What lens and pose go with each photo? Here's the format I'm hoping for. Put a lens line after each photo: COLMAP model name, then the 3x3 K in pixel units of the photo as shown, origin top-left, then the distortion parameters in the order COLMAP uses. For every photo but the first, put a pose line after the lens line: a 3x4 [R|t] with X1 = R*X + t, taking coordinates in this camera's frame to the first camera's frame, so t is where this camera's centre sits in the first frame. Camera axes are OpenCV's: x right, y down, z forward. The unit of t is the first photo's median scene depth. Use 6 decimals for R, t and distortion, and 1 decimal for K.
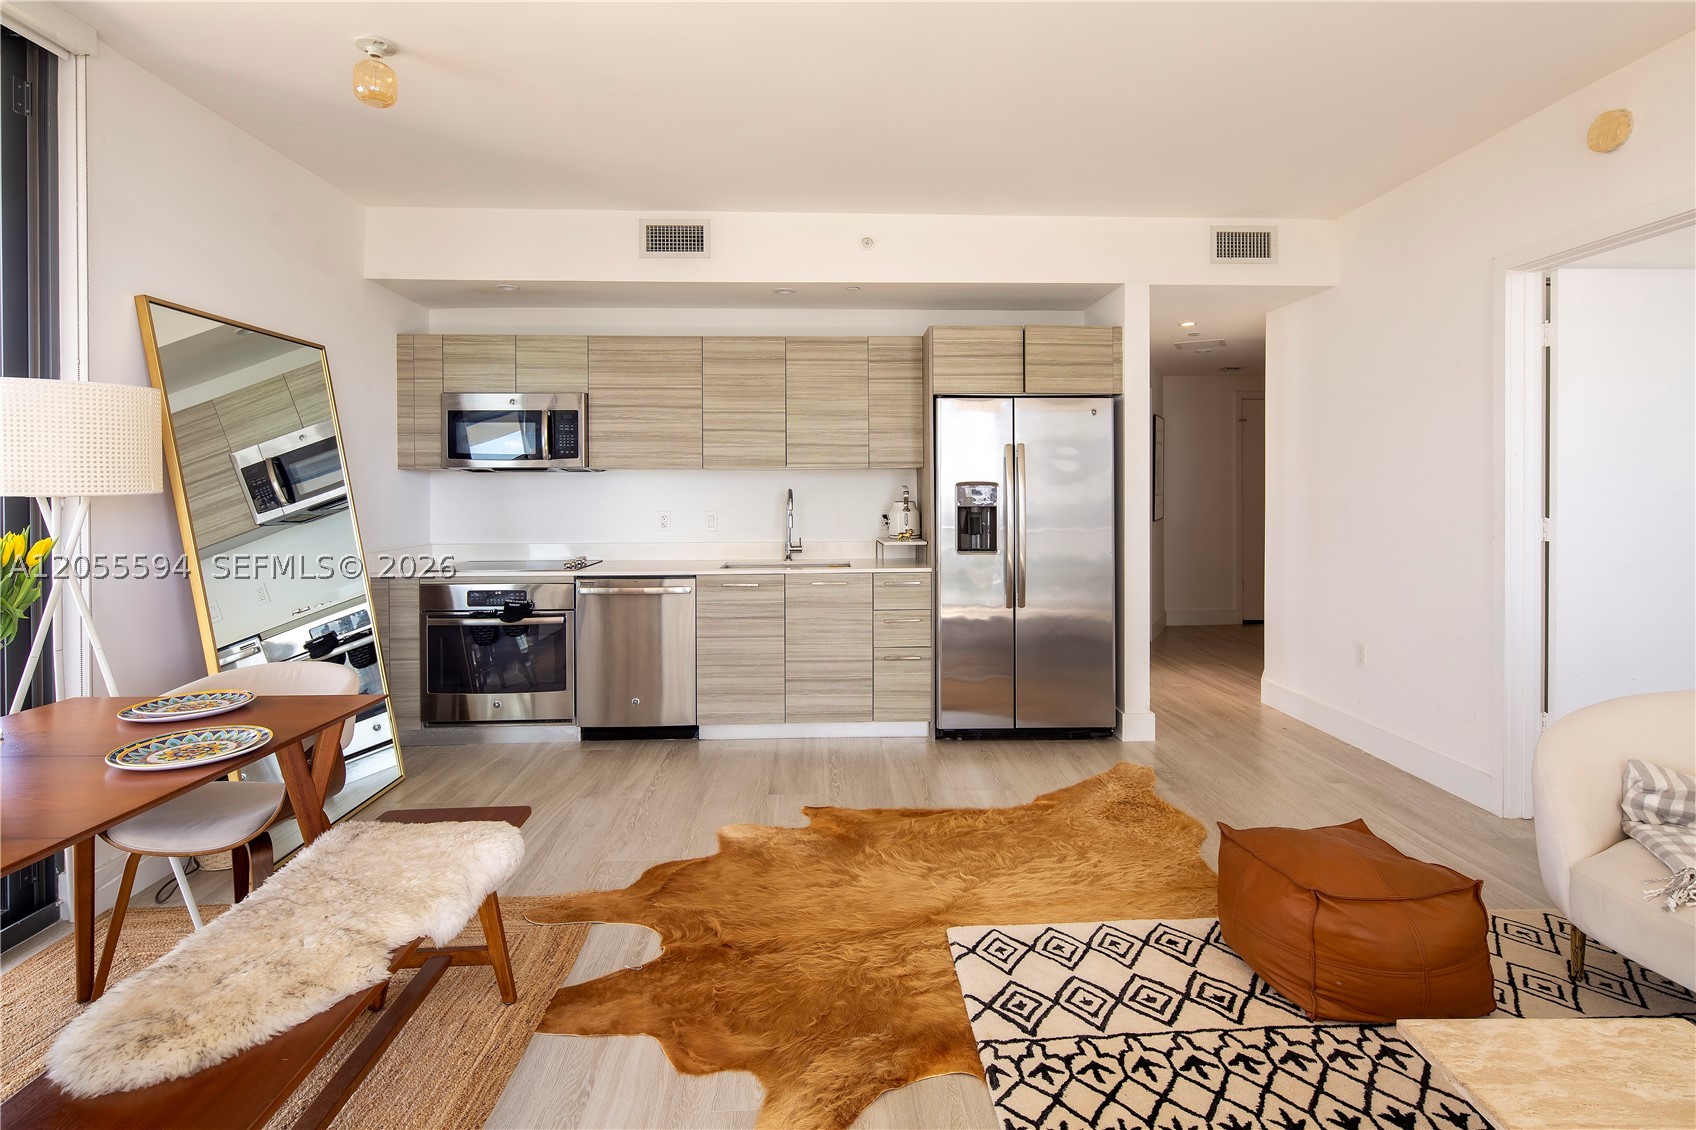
lens RADIAL K [[829.0, 0, 849.7], [0, 829.0, 493.7], [0, 0, 1]] dist [-0.001712, -0.000449]
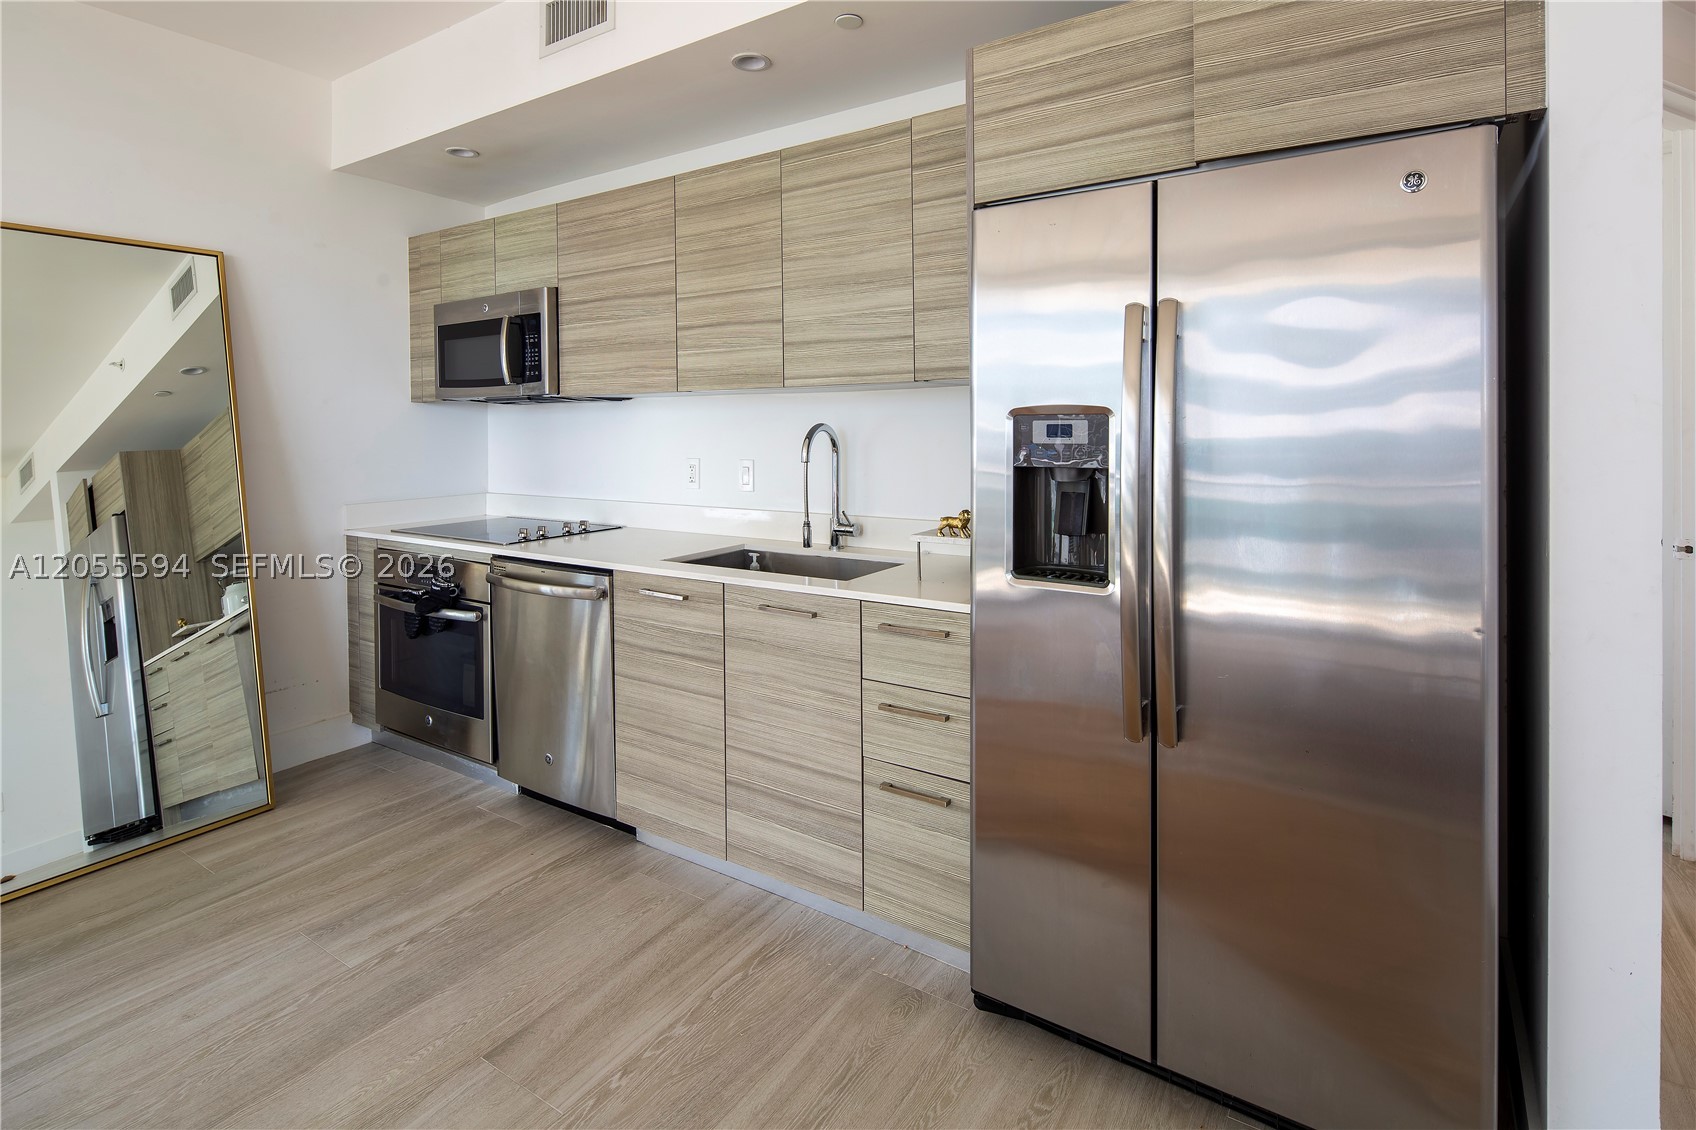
lens RADIAL K [[832.9, 0, 851.1], [0, 832.9, 426.0], [0, 0, 1]] dist [0.003050, -0.000024]
pose [[0.812677, -0.002515, -0.582710, 0.285558], [0.004782, 0.999986, 0.002354, -0.005624], [0.582695, -0.004700, 0.812677, 0.572237]]
